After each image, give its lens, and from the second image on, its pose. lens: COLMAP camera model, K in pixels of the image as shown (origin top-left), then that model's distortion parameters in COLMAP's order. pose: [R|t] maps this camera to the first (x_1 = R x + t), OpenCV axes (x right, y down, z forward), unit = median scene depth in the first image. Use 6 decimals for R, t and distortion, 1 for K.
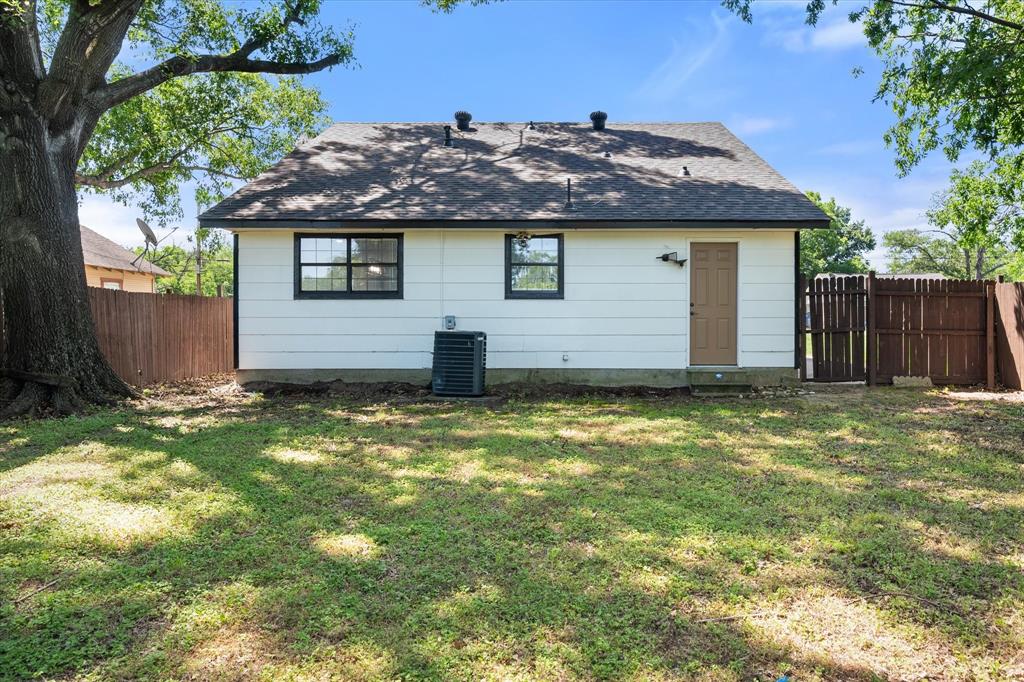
lens RADIAL K [[424.9, 0, 512.1], [0, 424.9, 309.9], [0, 0, 1]] dist [-0.000569, -0.000085]
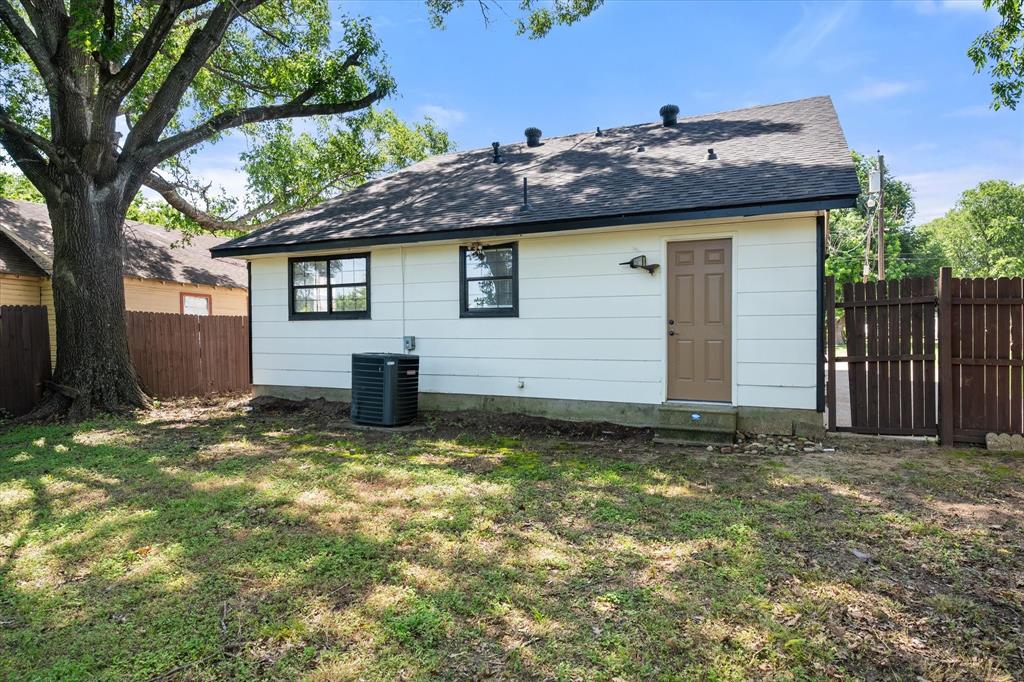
lens RADIAL K [[409.8, 0, 511.9], [0, 409.8, 329.2], [0, 0, 1]] dist [-0.001045, -0.000194]
pose [[0.959239, -0.006096, -0.282531, 0.357432], [0.008385, 0.999941, 0.006891, -0.006767], [0.282472, -0.008979, 0.959233, 0.201005]]
